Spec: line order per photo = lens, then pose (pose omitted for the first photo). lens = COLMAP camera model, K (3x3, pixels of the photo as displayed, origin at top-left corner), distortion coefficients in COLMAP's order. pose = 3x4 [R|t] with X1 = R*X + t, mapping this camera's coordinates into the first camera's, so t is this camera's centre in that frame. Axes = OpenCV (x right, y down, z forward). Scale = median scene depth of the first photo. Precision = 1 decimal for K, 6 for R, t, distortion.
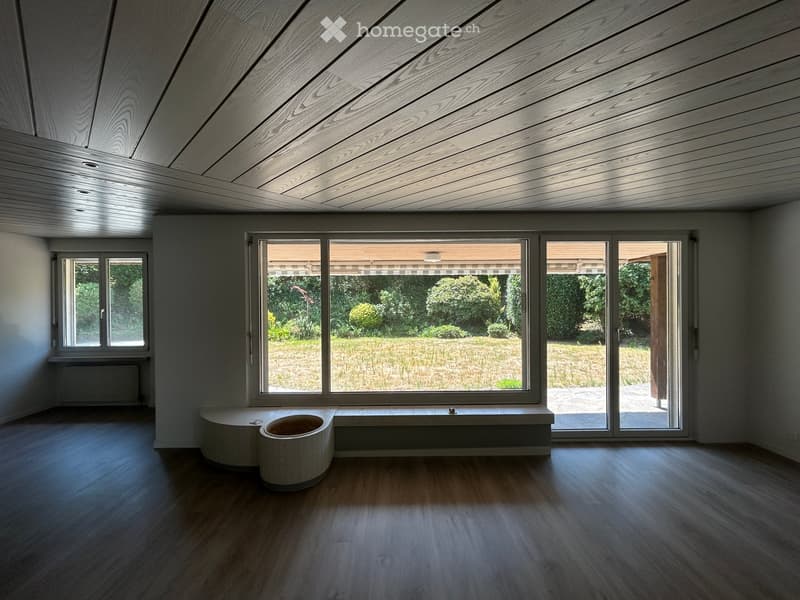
lens RADIAL K [[324.1, 0, 399.3], [0, 324.1, 300.8], [0, 0, 1]] dist [0.000873, 0.000063]
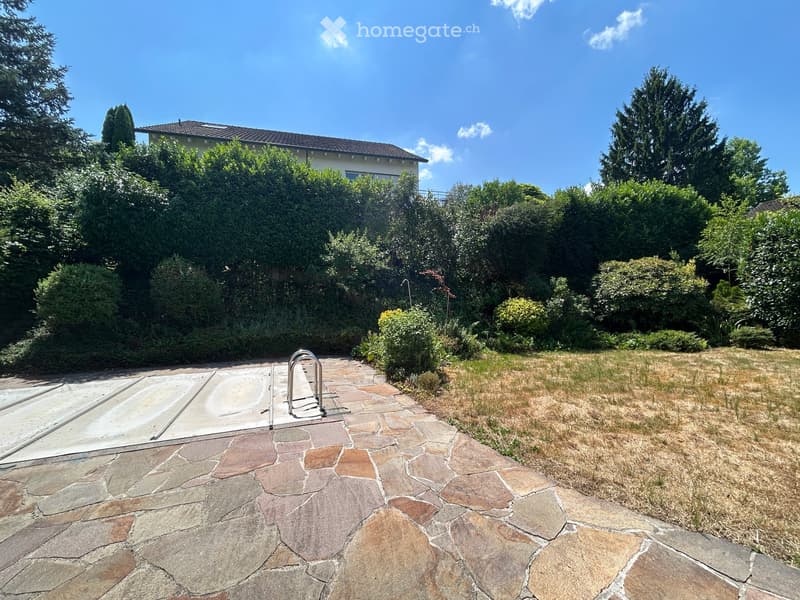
lens RADIAL K [[324.1, 0, 397.6], [0, 324.1, 299.7], [0, 0, 1]] dist [0.000873, 0.000063]
pose [[0.998313, -0.007402, 0.057595, -0.417954], [0.007470, 0.999972, -0.000968, 0.010692], [-0.057587, 0.001397, 0.998340, 0.391258]]
